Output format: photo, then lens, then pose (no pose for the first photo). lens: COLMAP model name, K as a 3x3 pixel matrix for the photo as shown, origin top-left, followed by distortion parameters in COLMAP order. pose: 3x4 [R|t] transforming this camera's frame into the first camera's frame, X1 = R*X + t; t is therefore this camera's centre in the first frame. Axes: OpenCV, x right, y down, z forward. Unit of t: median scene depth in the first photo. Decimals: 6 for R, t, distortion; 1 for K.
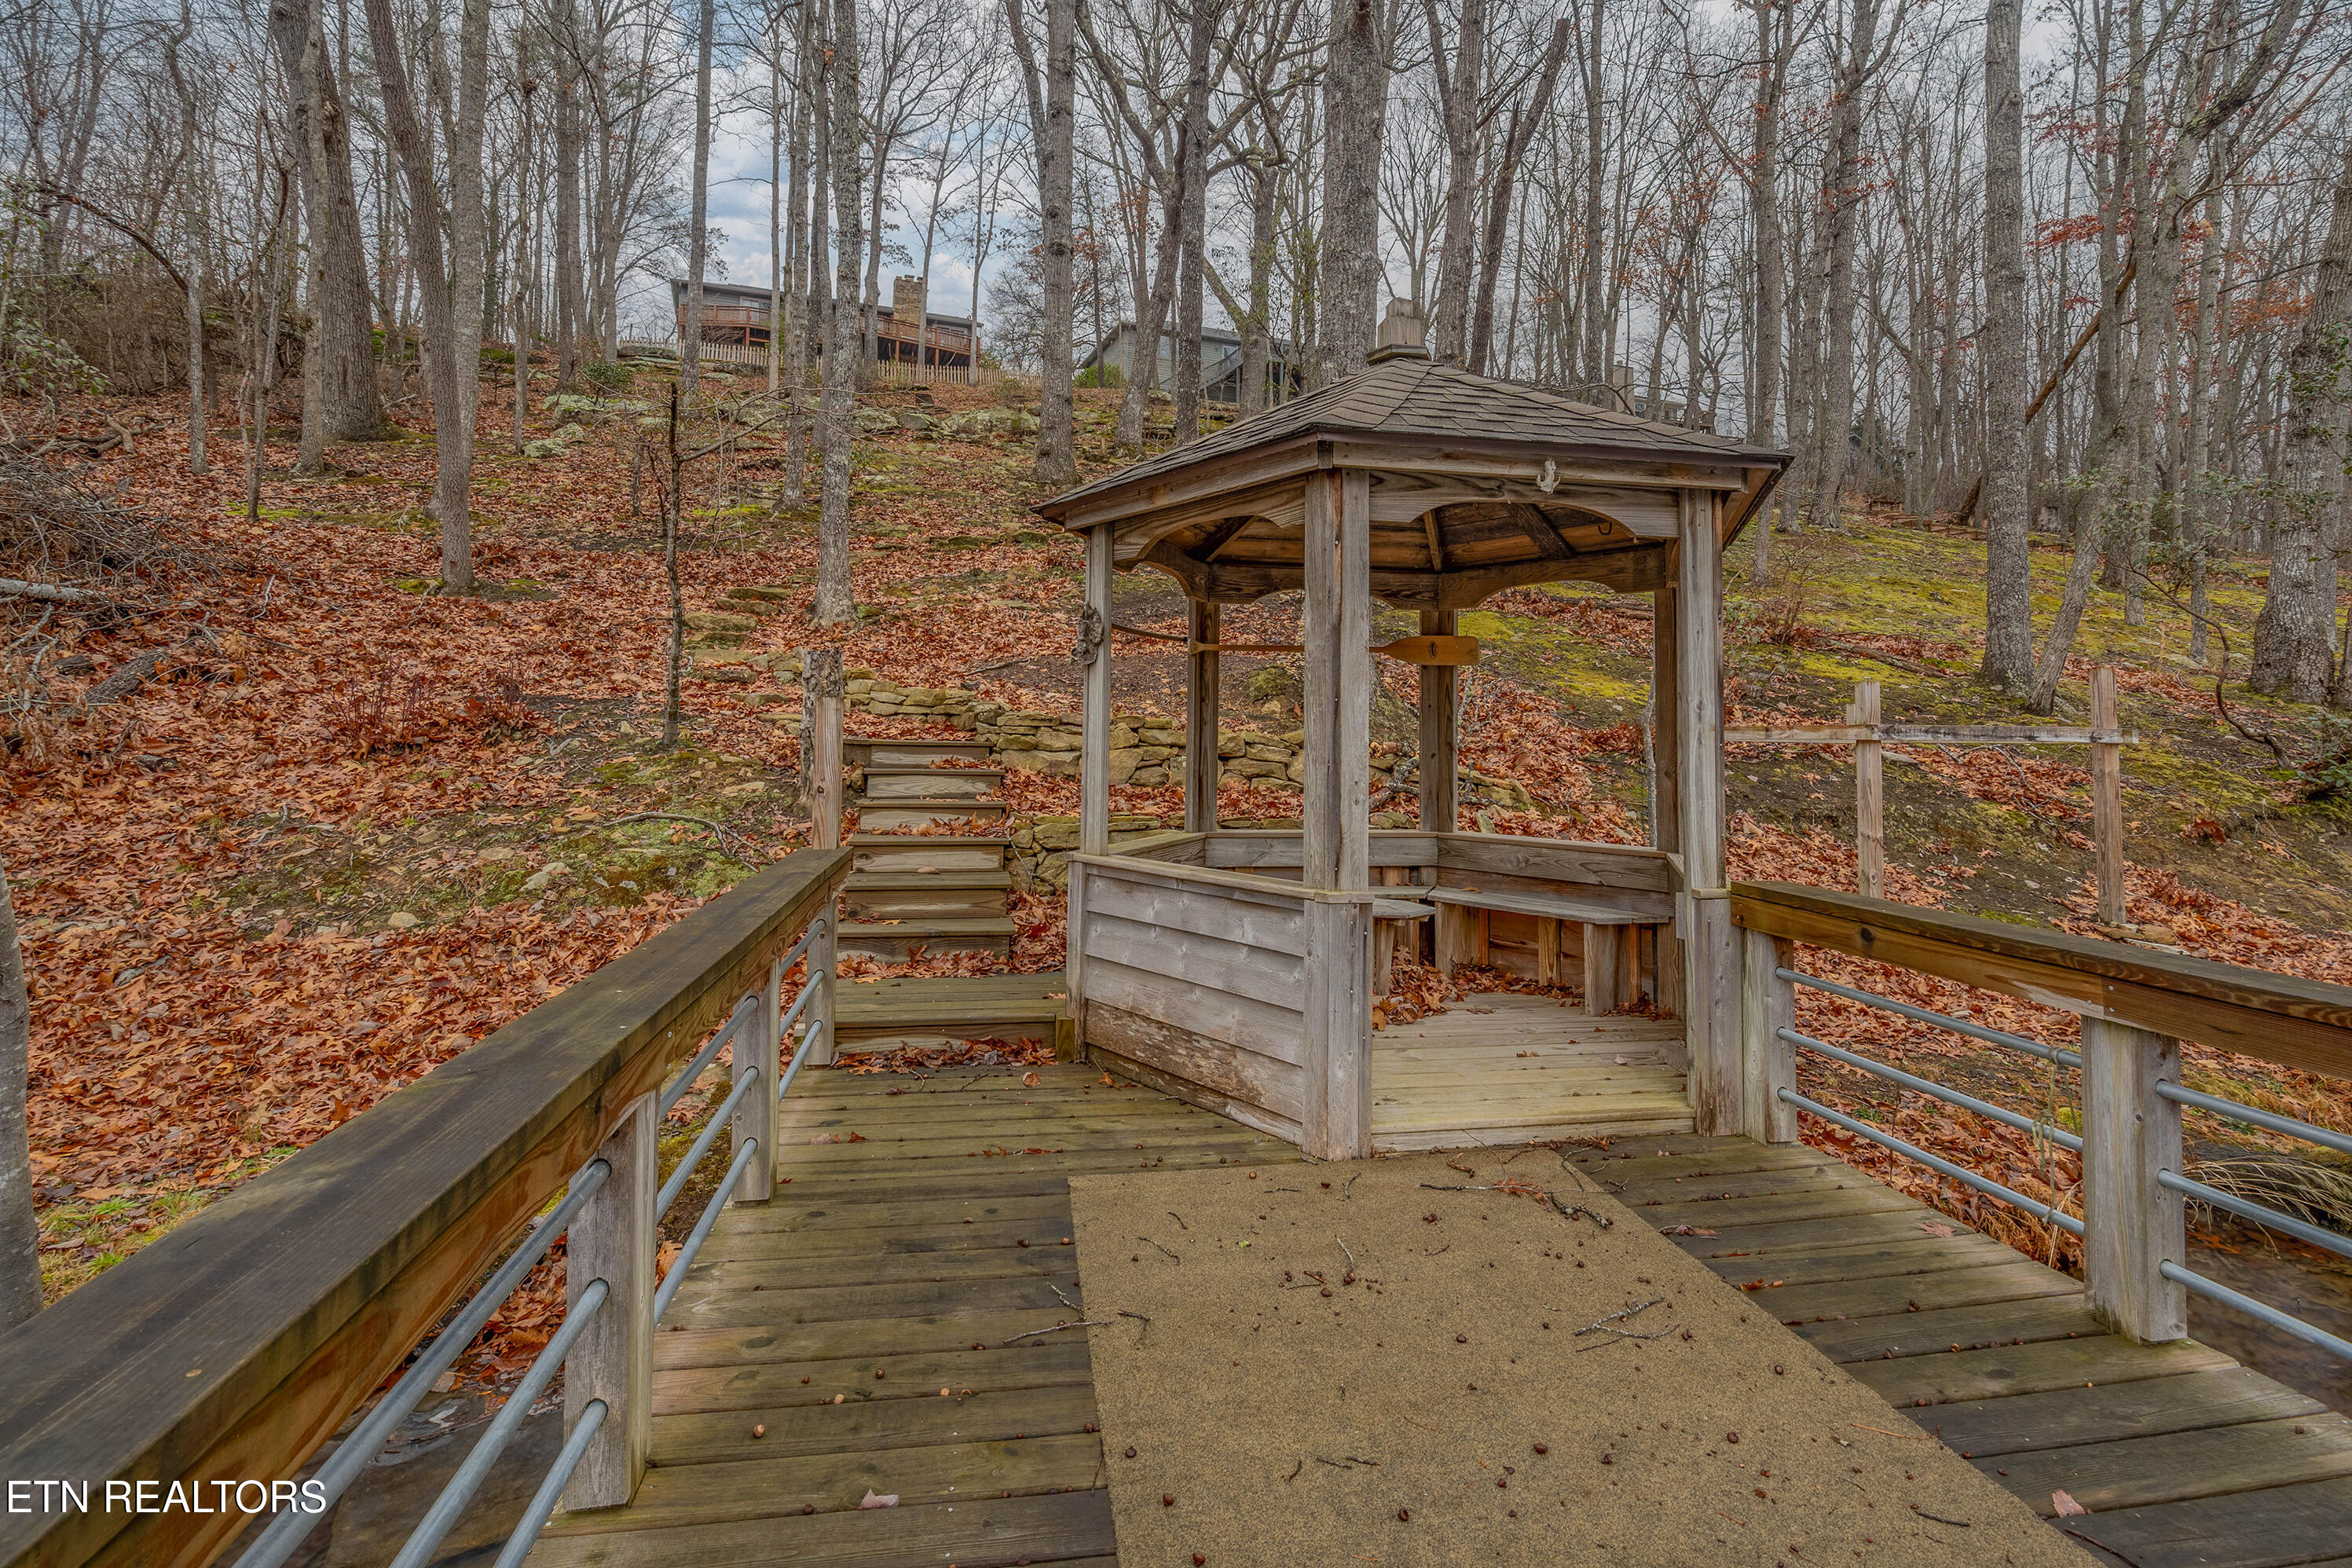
lens RADIAL K [[1077.5, 0, 1106.4], [0, 1077.5, 720.3], [0, 0, 1]] dist [-0.000752, 0.000140]
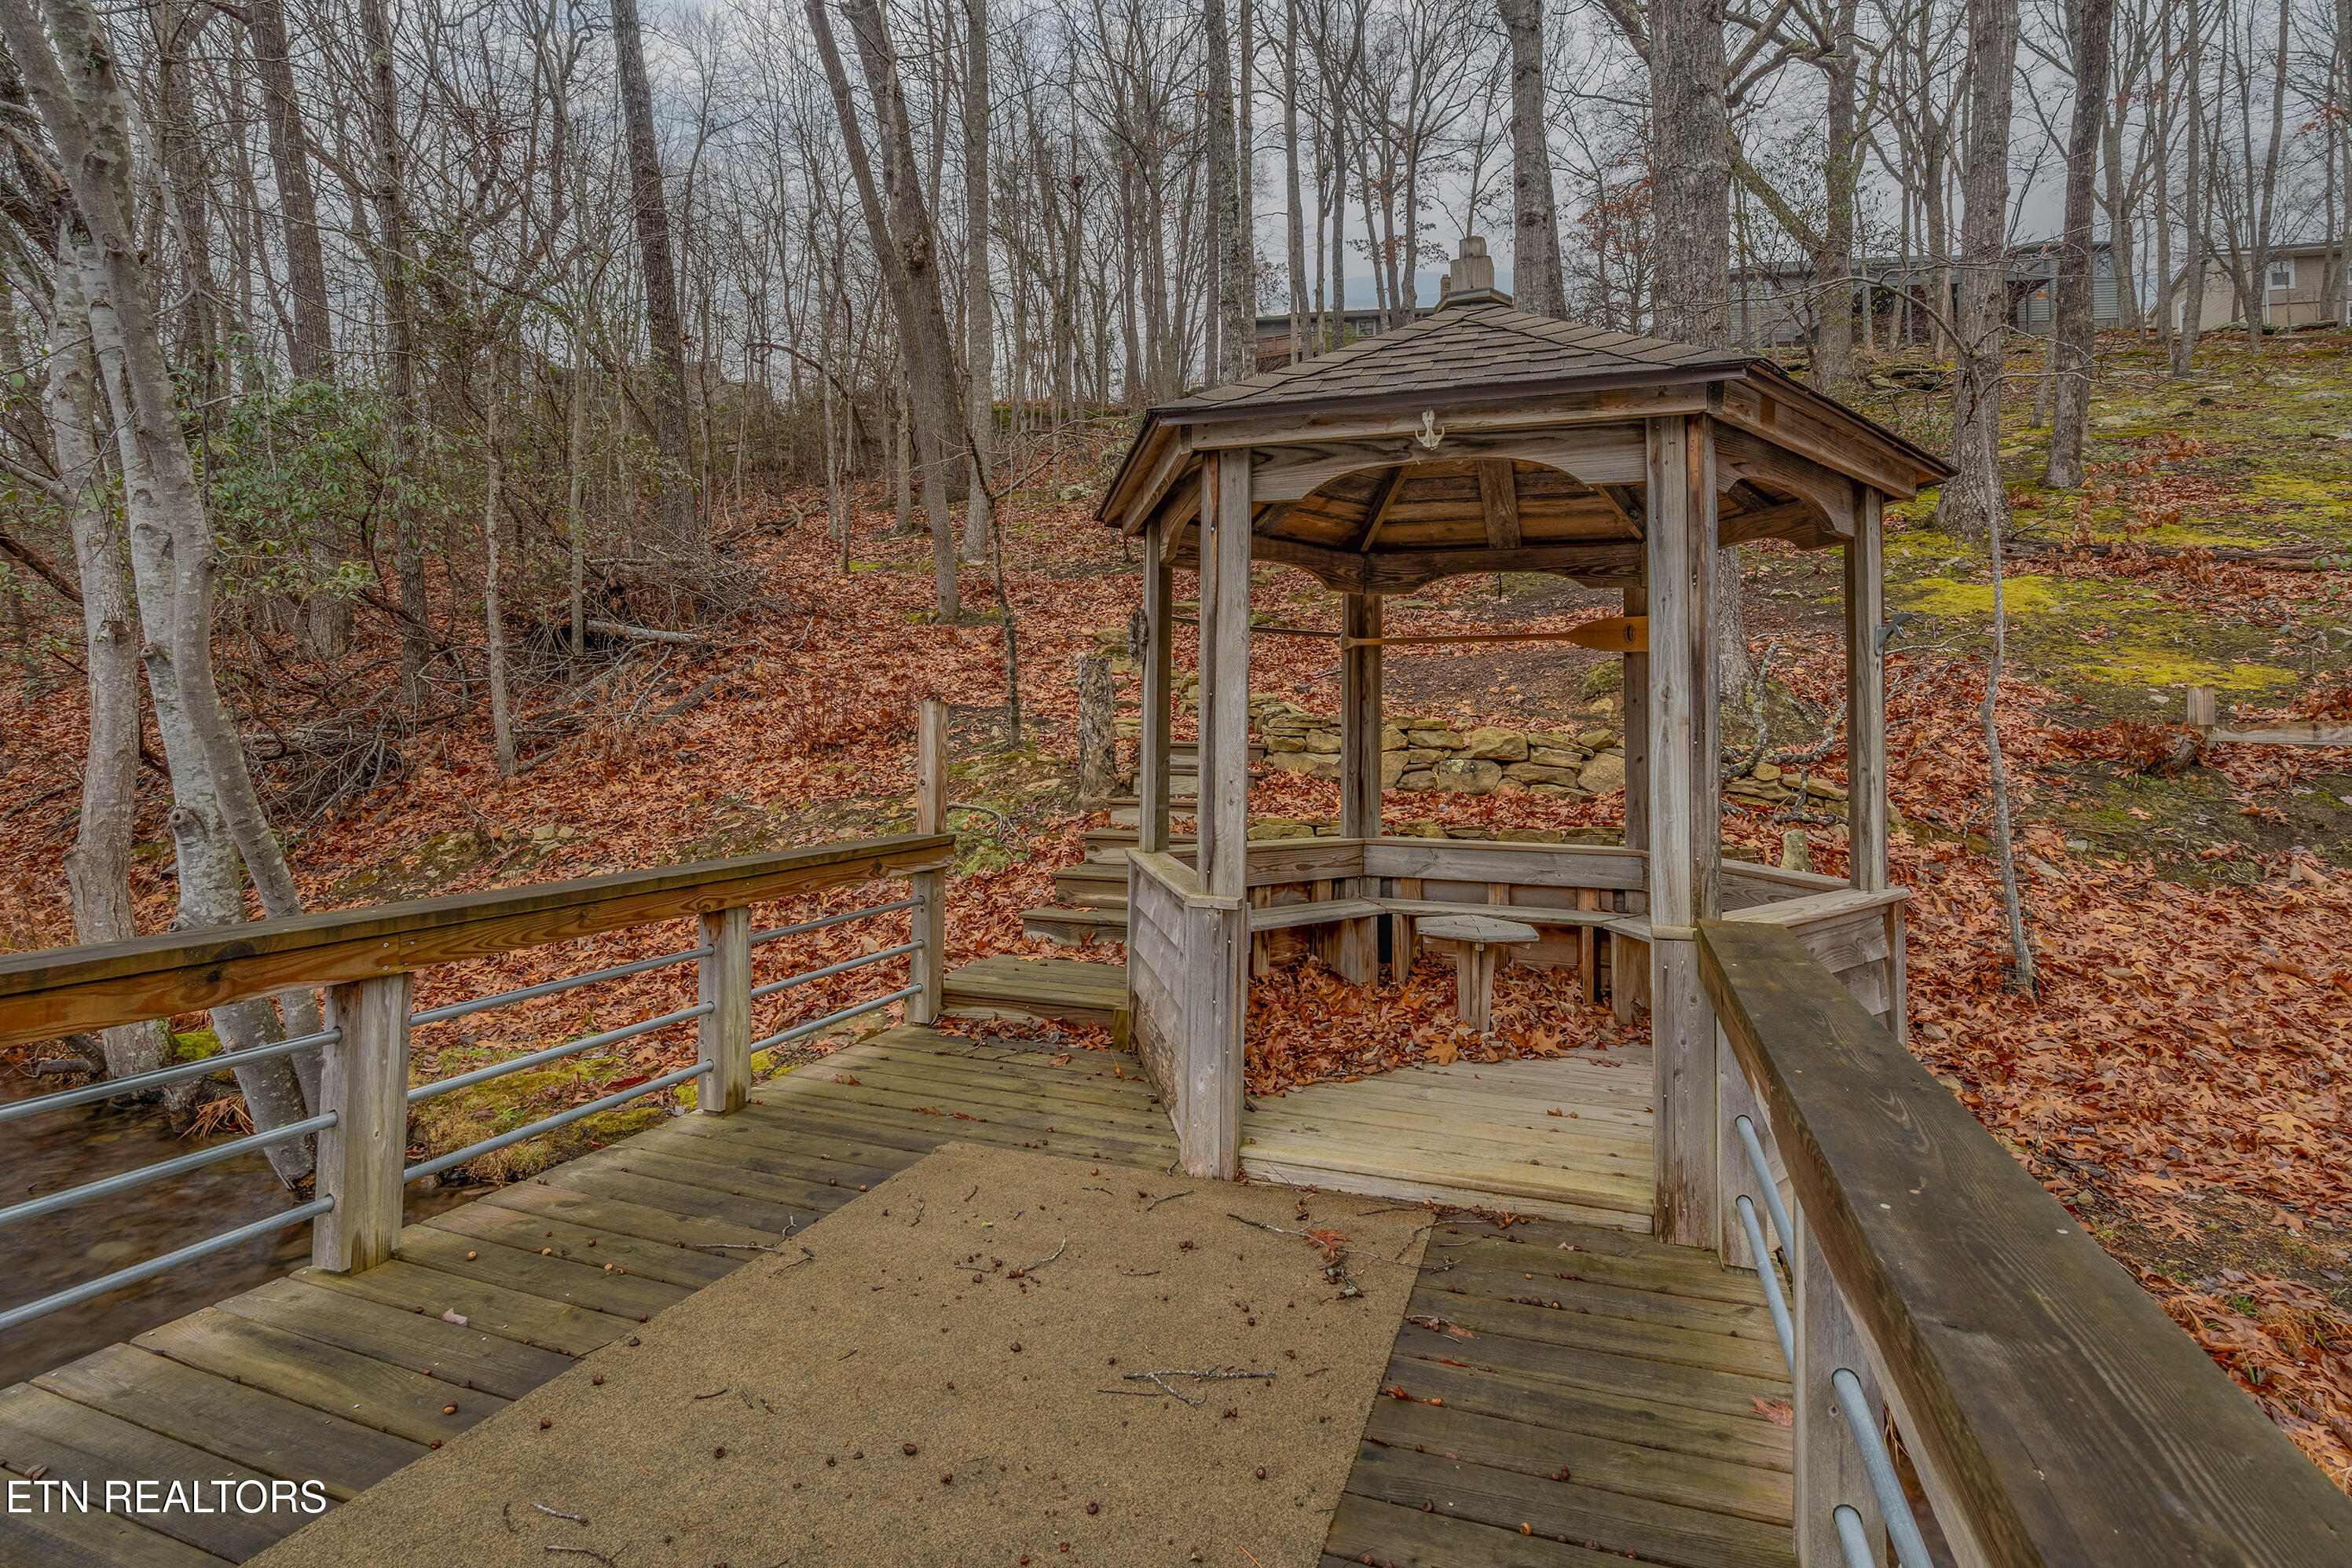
lens RADIAL K [[1077.5, 0, 1163.6], [0, 1077.5, 728.8], [0, 0, 1]] dist [-0.000752, 0.000140]
pose [[0.881021, -0.005067, -0.473050, 0.486580], [0.006078, 0.999981, 0.000609, 0.008080], [0.473038, -0.003411, 0.881036, 0.110350]]
